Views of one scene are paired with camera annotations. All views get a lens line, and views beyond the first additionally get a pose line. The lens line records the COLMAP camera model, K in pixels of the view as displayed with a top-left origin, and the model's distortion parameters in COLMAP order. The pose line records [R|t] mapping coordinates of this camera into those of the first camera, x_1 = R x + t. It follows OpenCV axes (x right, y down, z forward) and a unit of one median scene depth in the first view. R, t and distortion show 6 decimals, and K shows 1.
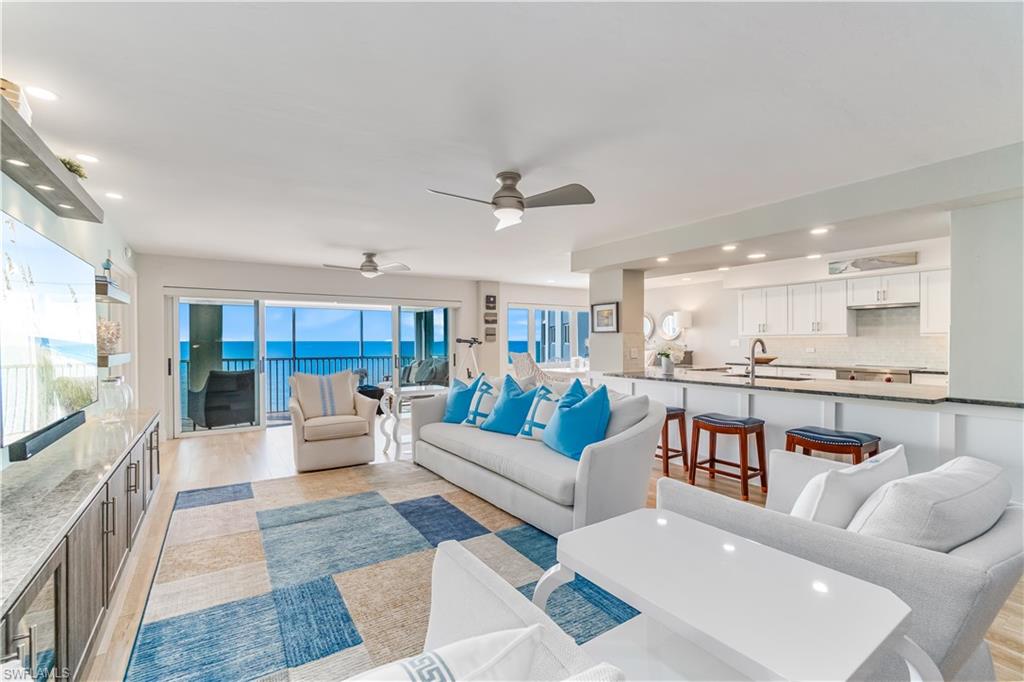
lens RADIAL K [[450.0, 0, 512.0], [0, 450.0, 341.0], [0, 0, 1]] dist [-0.000669, -0.000151]
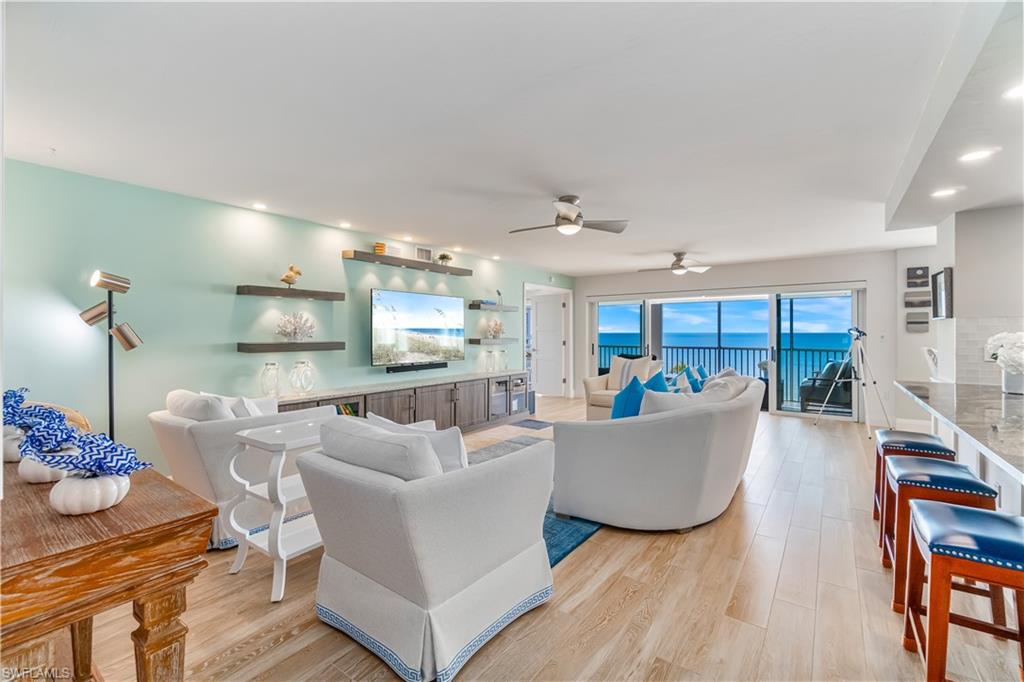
lens RADIAL K [[446.9, 0, 509.4], [0, 446.9, 331.8], [0, 0, 1]] dist [-0.000307, -0.000065]
pose [[0.351045, -0.001758, -0.936357, 0.384028], [0.002423, 0.999997, -0.000969, -0.000449], [0.936355, -0.001928, 0.351048, 0.154202]]
